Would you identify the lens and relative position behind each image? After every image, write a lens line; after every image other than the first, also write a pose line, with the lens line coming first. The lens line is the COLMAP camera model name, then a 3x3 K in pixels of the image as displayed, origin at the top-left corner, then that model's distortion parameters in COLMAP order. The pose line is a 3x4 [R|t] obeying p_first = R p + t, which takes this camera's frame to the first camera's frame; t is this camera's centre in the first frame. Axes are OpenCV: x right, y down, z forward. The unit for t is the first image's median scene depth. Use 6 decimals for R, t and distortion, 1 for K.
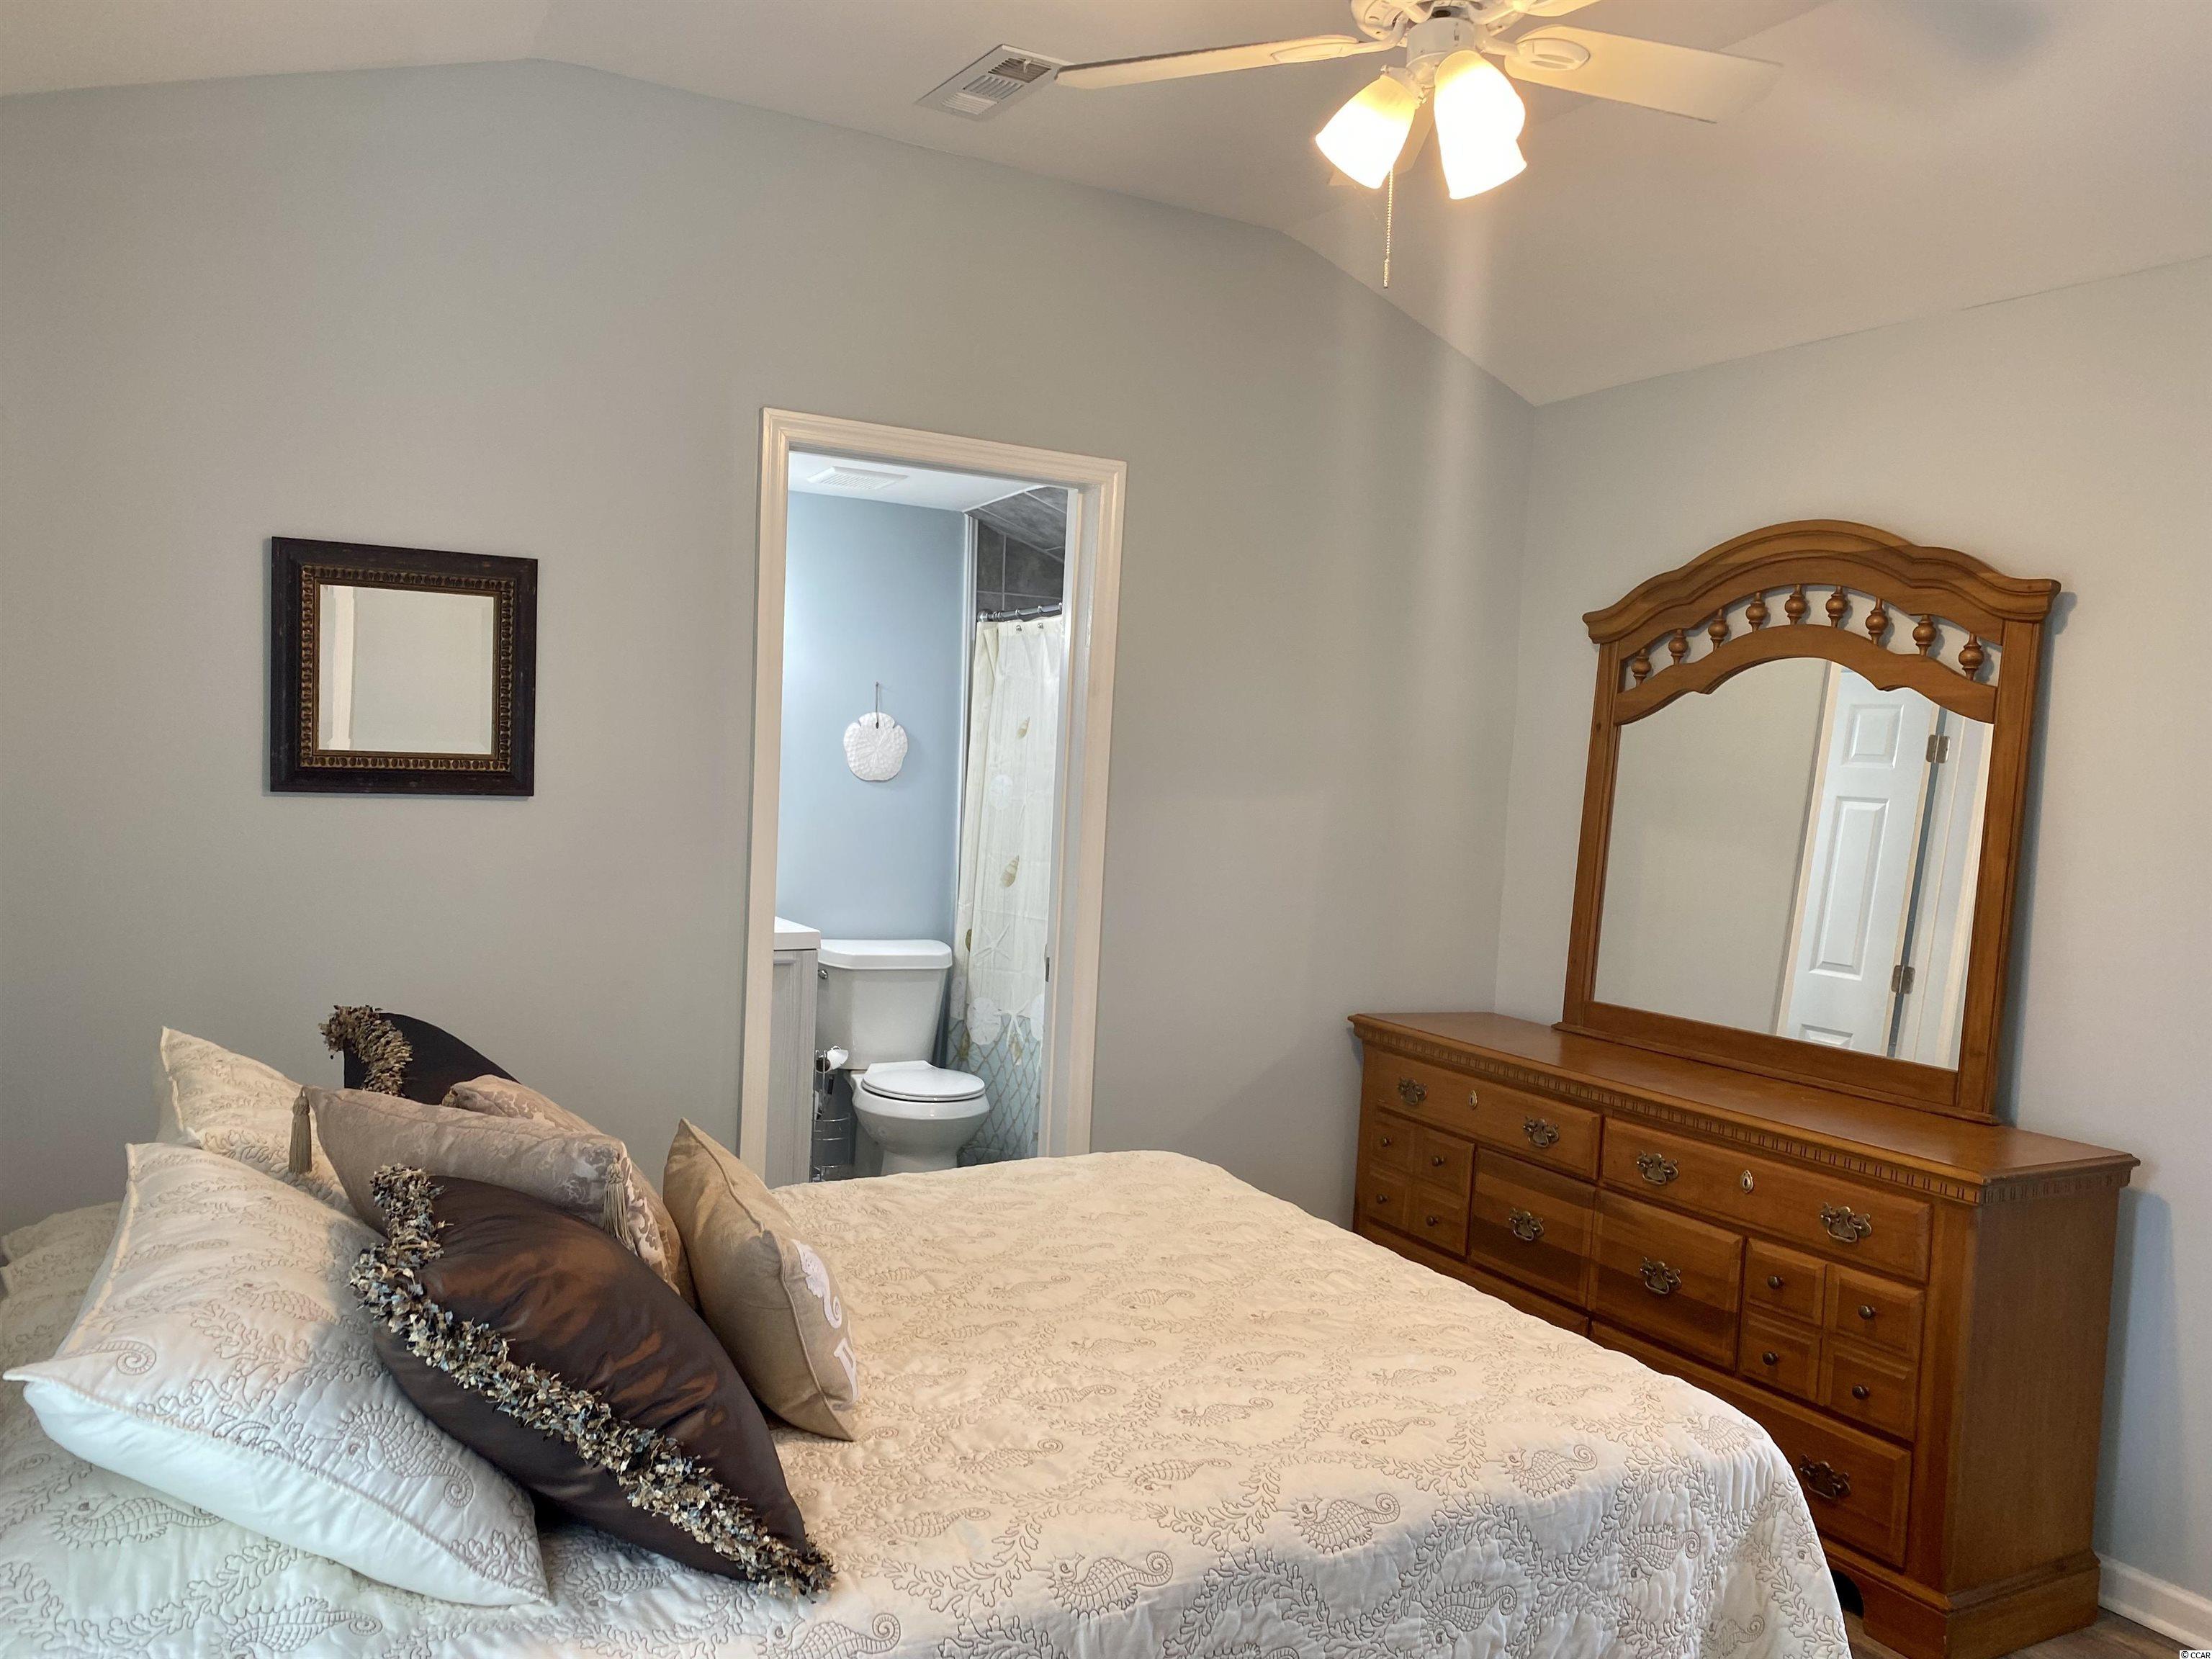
lens RADIAL K [[1708.4, 0, 1107.4], [0, 1708.4, 838.5], [0, 0, 1]] dist [0.047403, -0.049827]
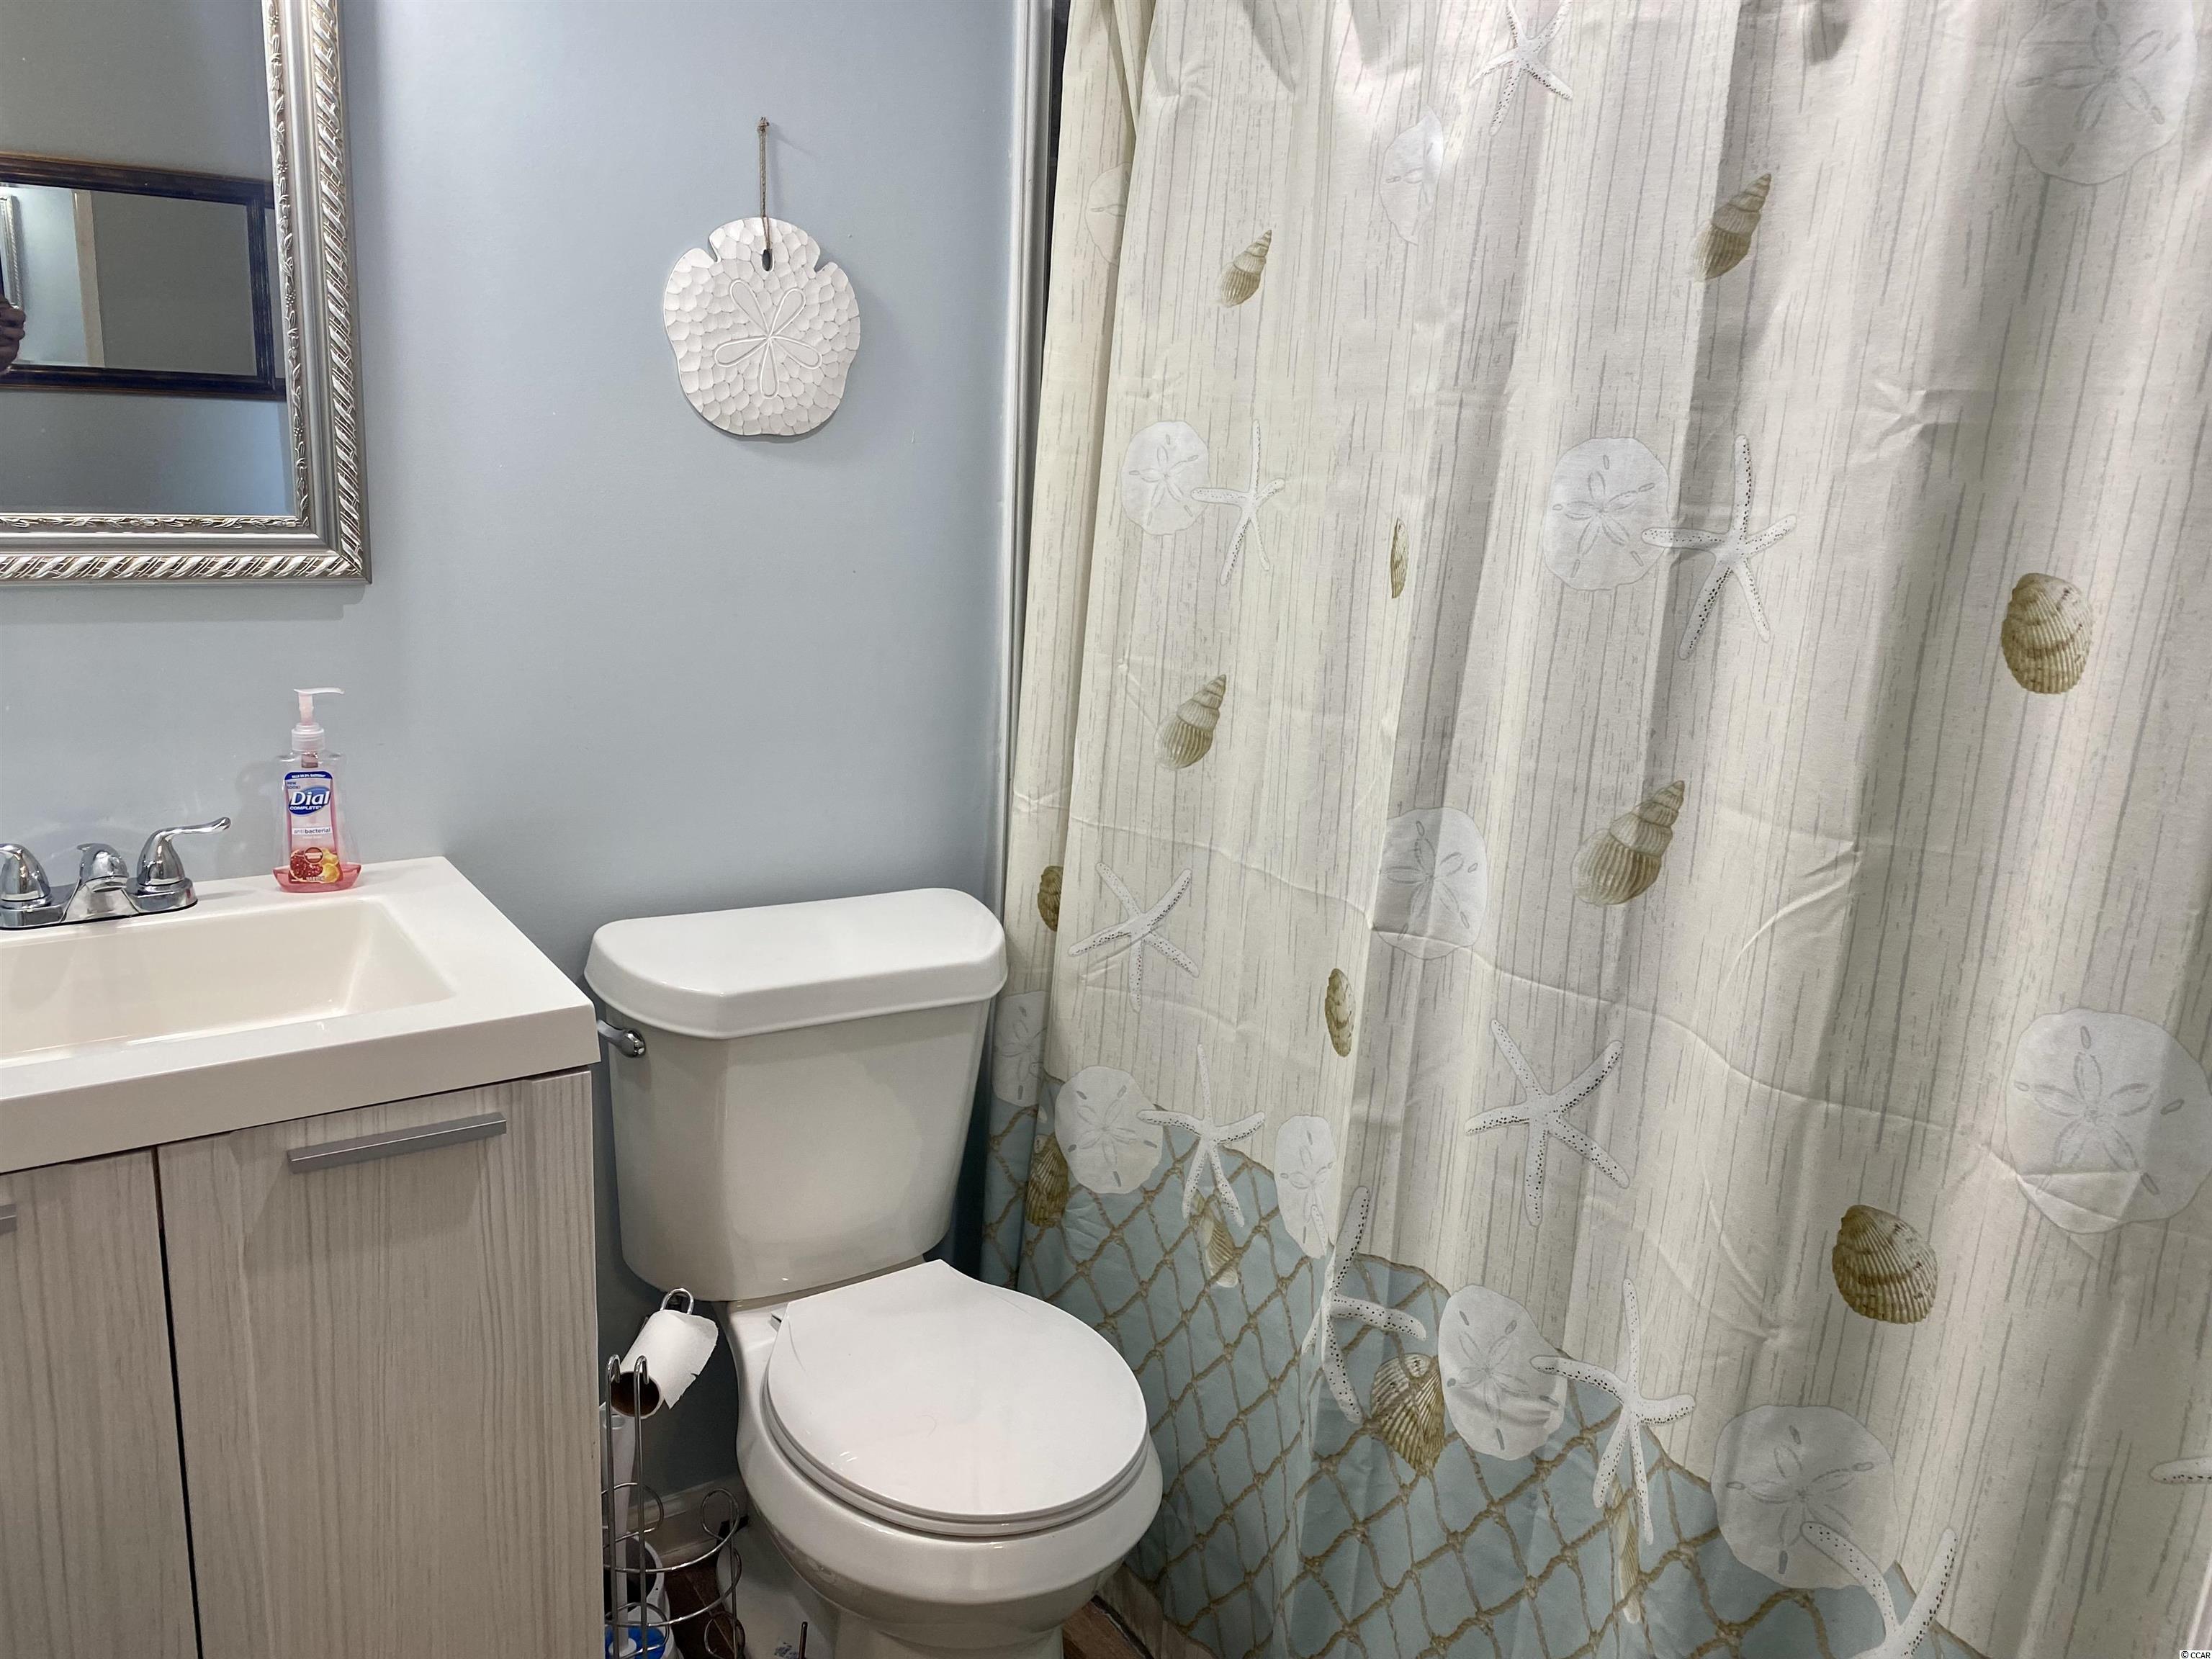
lens RADIAL K [[1708.4, 0, 1119.9], [0, 1708.4, 805.9], [0, 0, 1]] dist [0.047403, -0.049827]
pose [[0.996165, -0.015882, 0.086039, -0.100351], [-0.001326, 0.980533, 0.196352, -0.029856], [-0.087483, -0.195713, 0.976751, 0.674478]]
